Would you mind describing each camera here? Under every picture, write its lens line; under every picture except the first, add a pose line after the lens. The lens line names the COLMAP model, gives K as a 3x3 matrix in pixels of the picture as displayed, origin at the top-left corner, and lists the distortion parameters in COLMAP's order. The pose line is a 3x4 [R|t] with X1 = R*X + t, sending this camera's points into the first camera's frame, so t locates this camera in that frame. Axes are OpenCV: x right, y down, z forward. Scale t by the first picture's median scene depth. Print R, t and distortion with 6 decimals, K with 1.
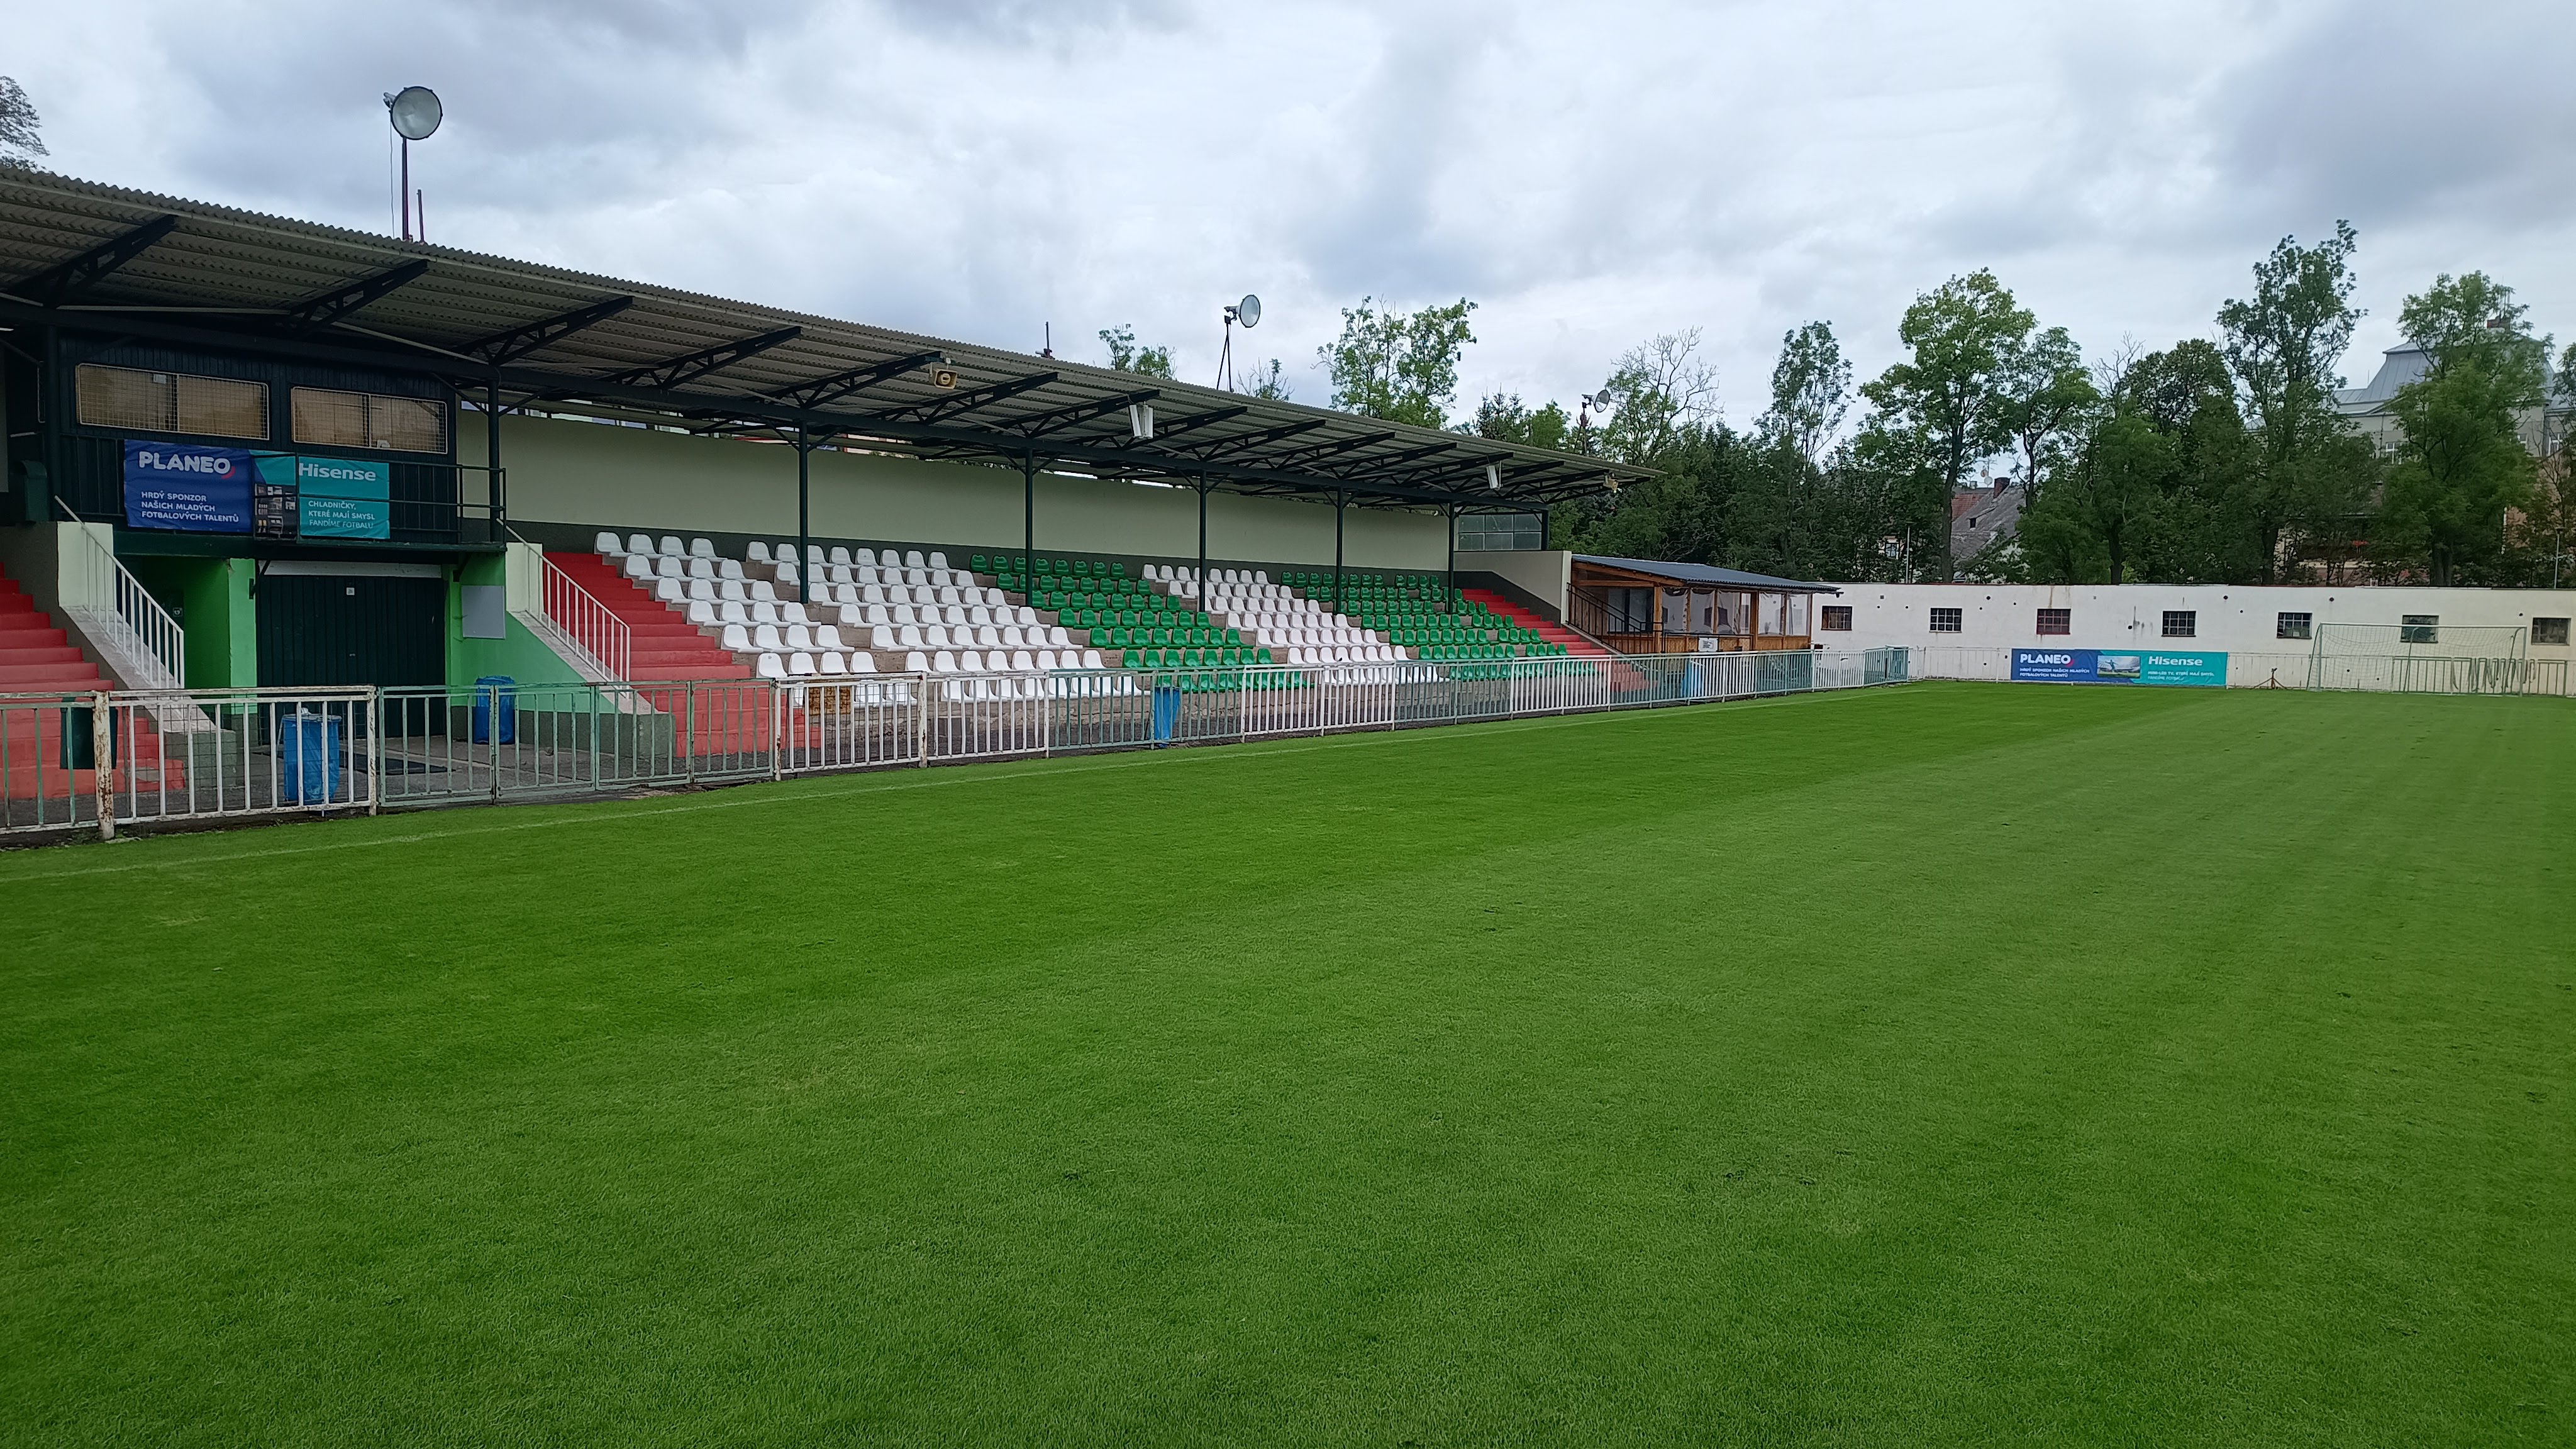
lens RADIAL K [[1625.2, 0, 1288.0], [0, 1625.2, 724.5], [0, 0, 1]] dist [0.001467, -0.047022]
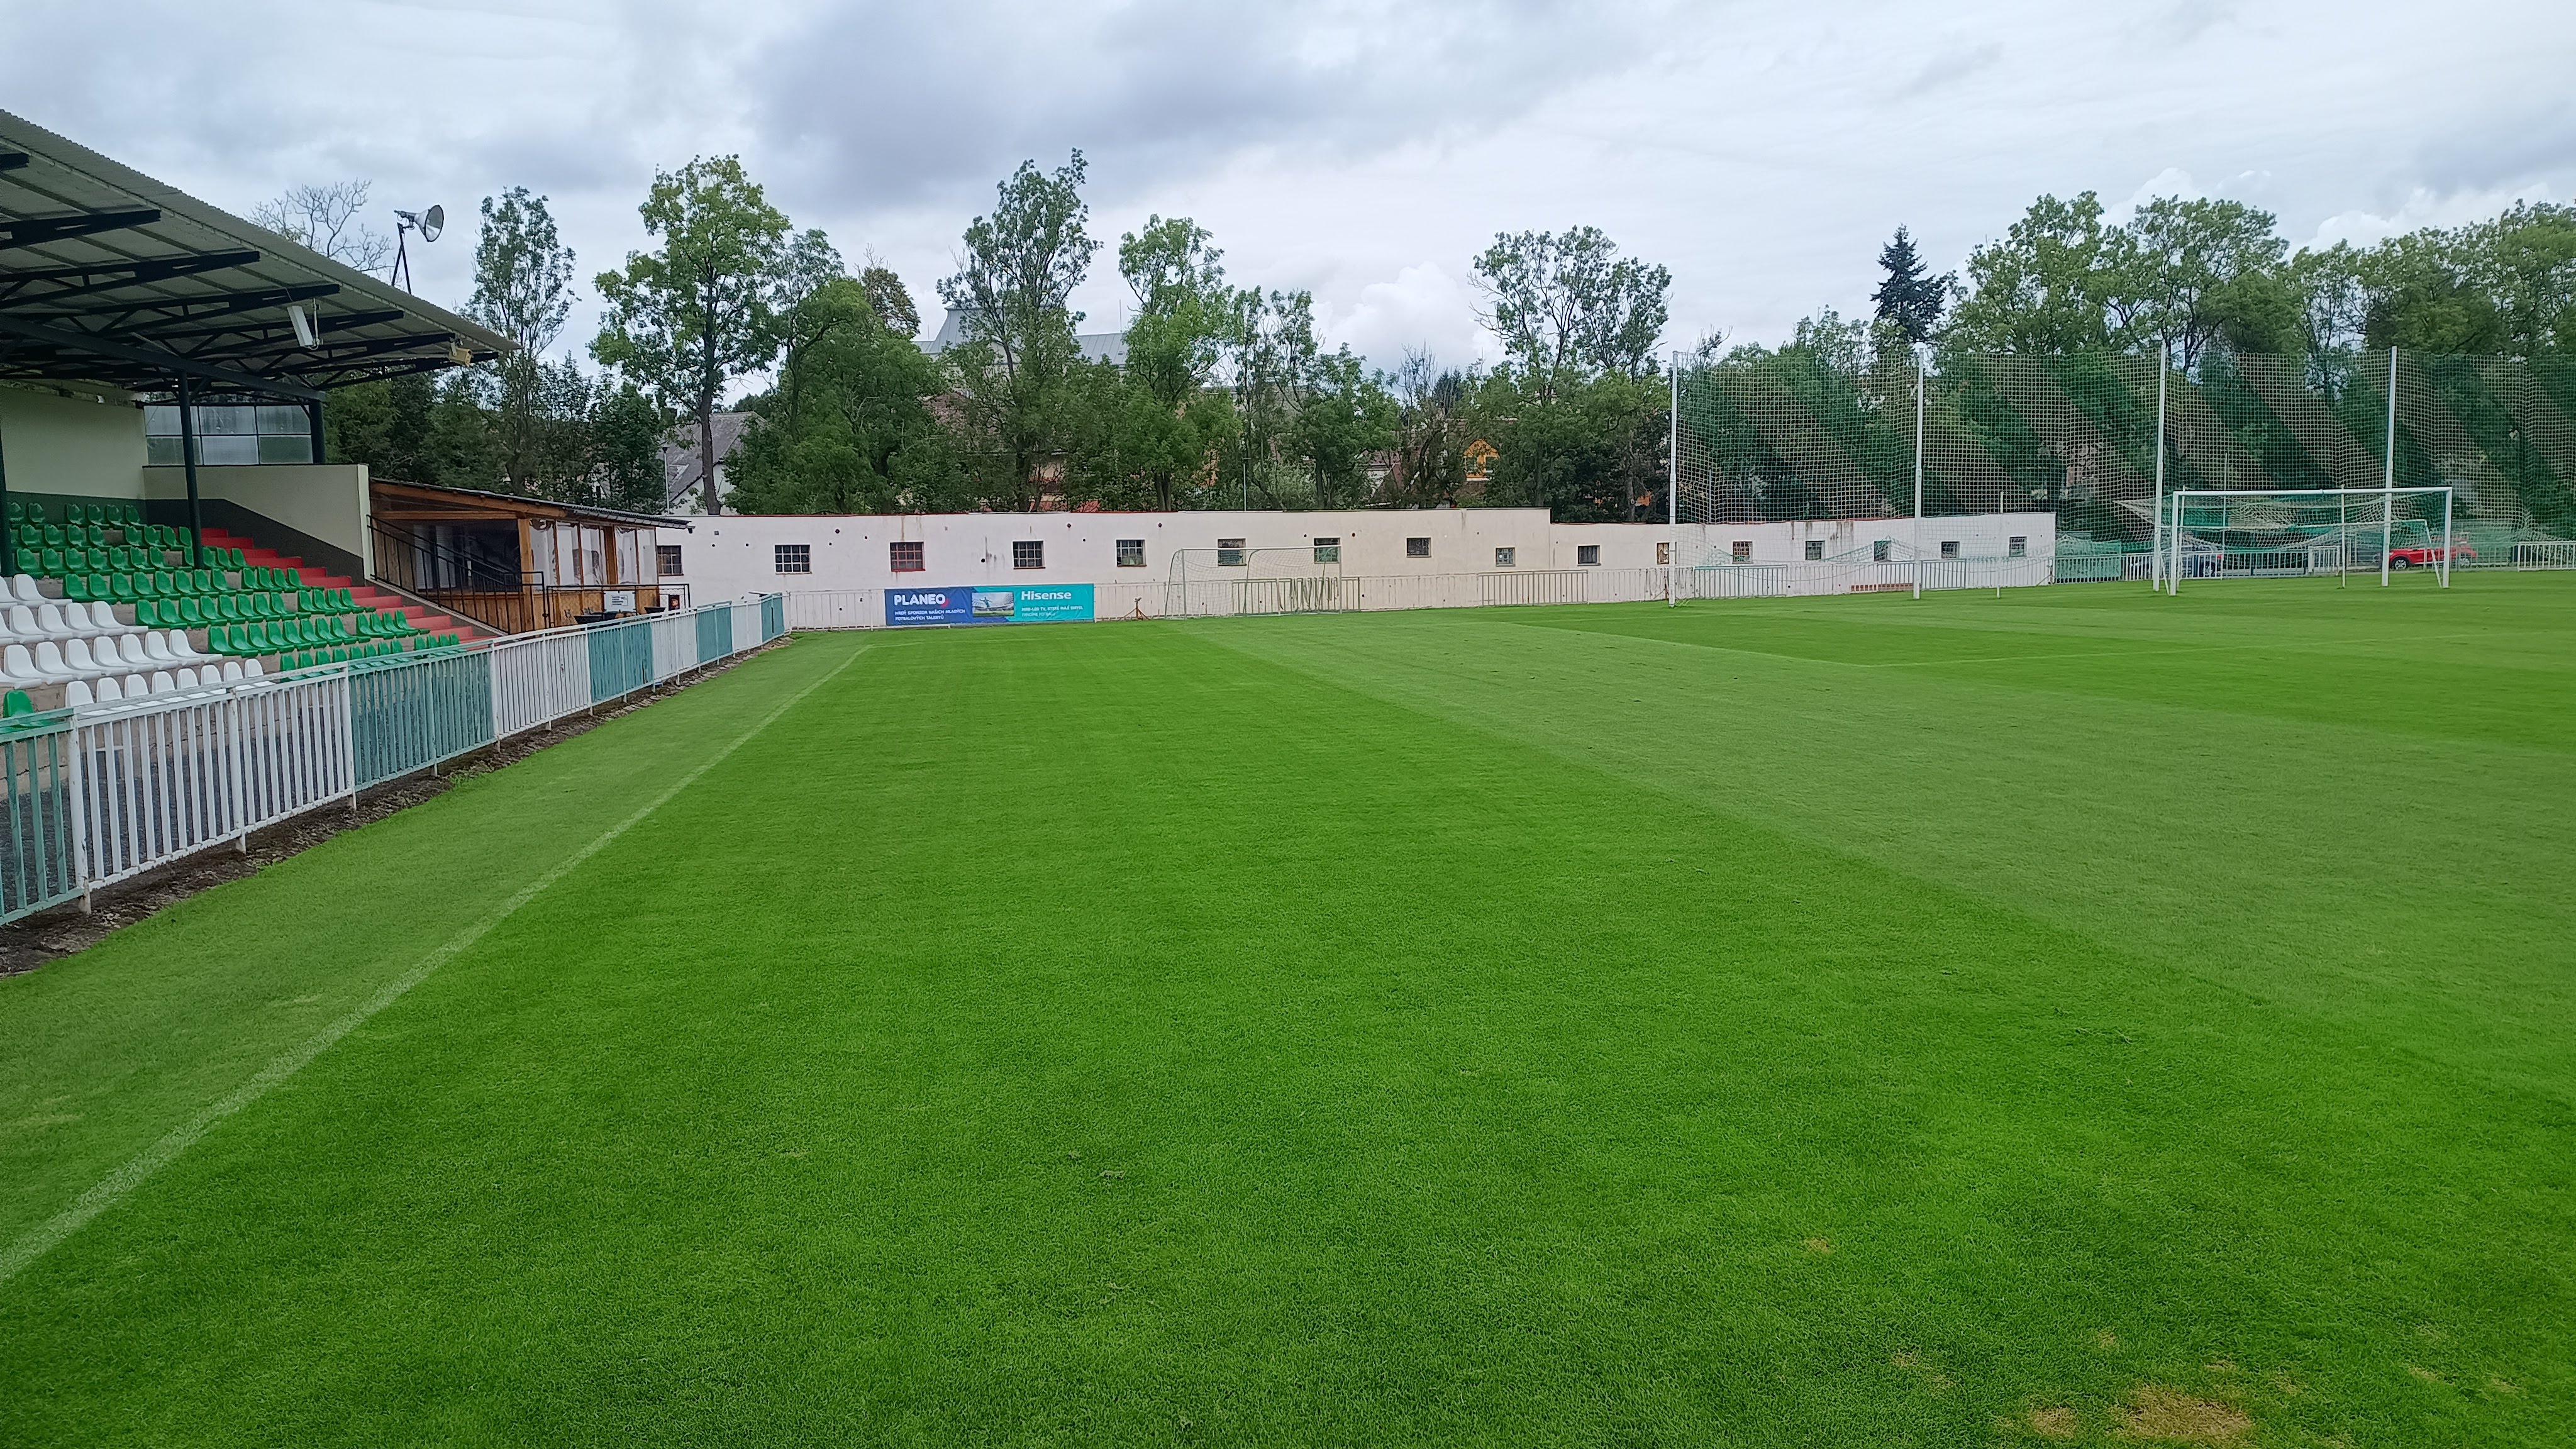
lens RADIAL K [[1625.2, 0, 1288.0], [0, 1625.2, 724.5], [0, 0, 1]] dist [0.001467, -0.047022]
pose [[0.672576, -0.103291, 0.732784, -0.031818], [0.080068, 0.994555, 0.066699, -0.011679], [-0.735684, 0.013812, 0.677184, 0.192348]]
